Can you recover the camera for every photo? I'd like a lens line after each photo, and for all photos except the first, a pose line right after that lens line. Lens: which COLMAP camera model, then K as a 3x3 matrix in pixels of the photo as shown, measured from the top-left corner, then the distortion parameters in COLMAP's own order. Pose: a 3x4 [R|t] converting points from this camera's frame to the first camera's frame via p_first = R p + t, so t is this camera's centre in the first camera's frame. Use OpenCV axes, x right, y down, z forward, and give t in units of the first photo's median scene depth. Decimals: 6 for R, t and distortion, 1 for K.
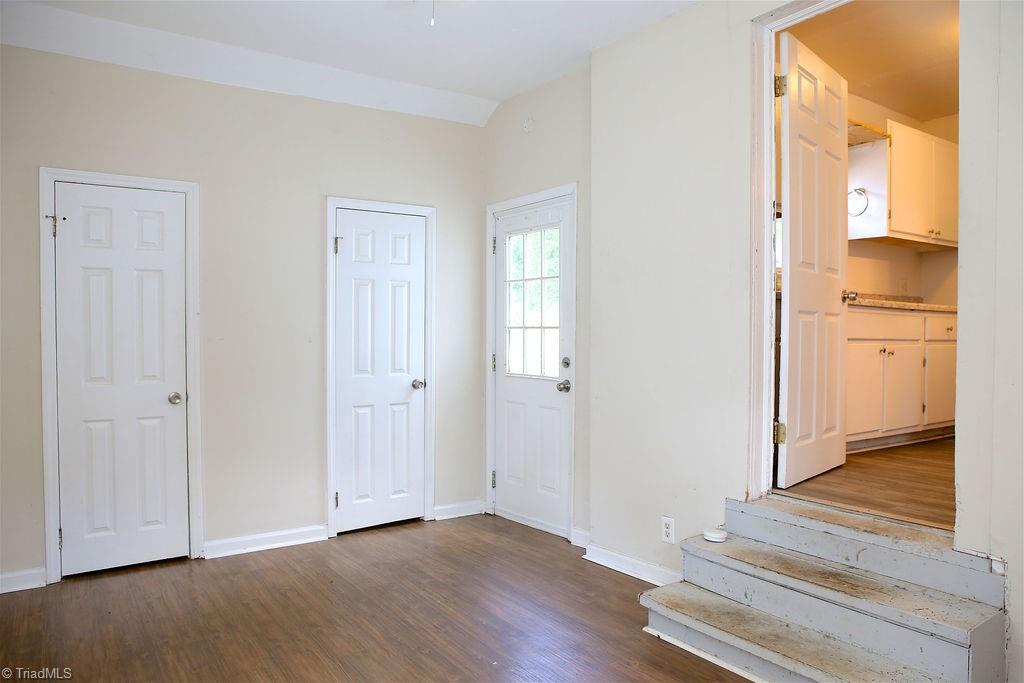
lens RADIAL K [[707.6, 0, 513.6], [0, 707.6, 337.9], [0, 0, 1]] dist [-0.101589, 0.072242]
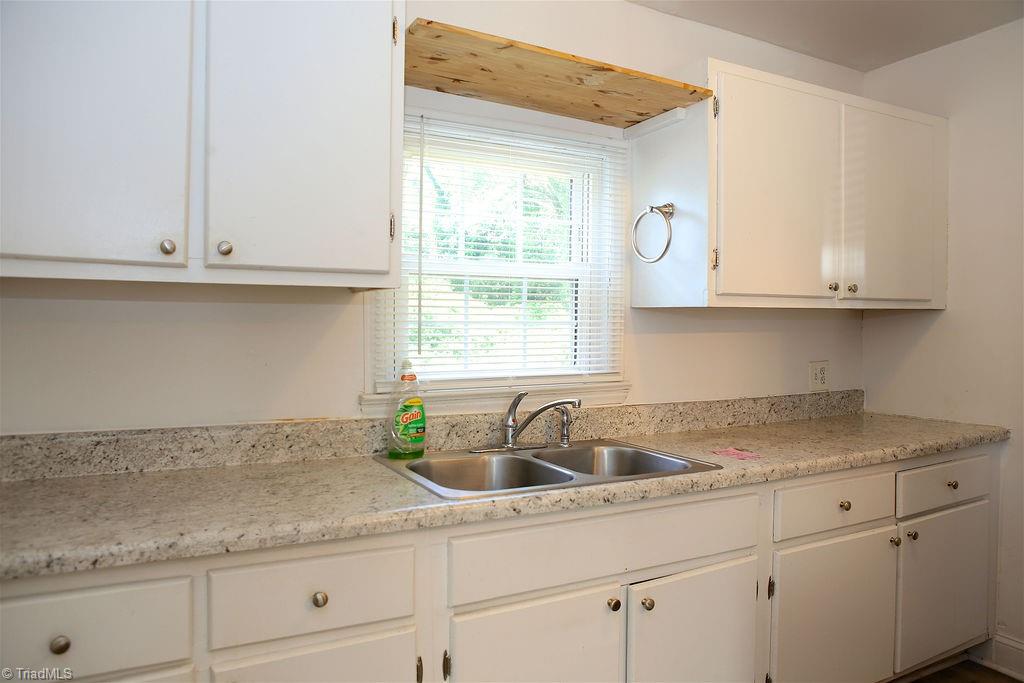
lens RADIAL K [[707.6, 0, 512.1], [0, 707.6, 341.6], [0, 0, 1]] dist [-0.101589, 0.072242]
pose [[0.996154, 0.004151, -0.087517, 0.628705], [-0.004060, 0.999991, 0.001212, -0.172816], [0.087521, -0.000852, 0.996162, 0.714668]]
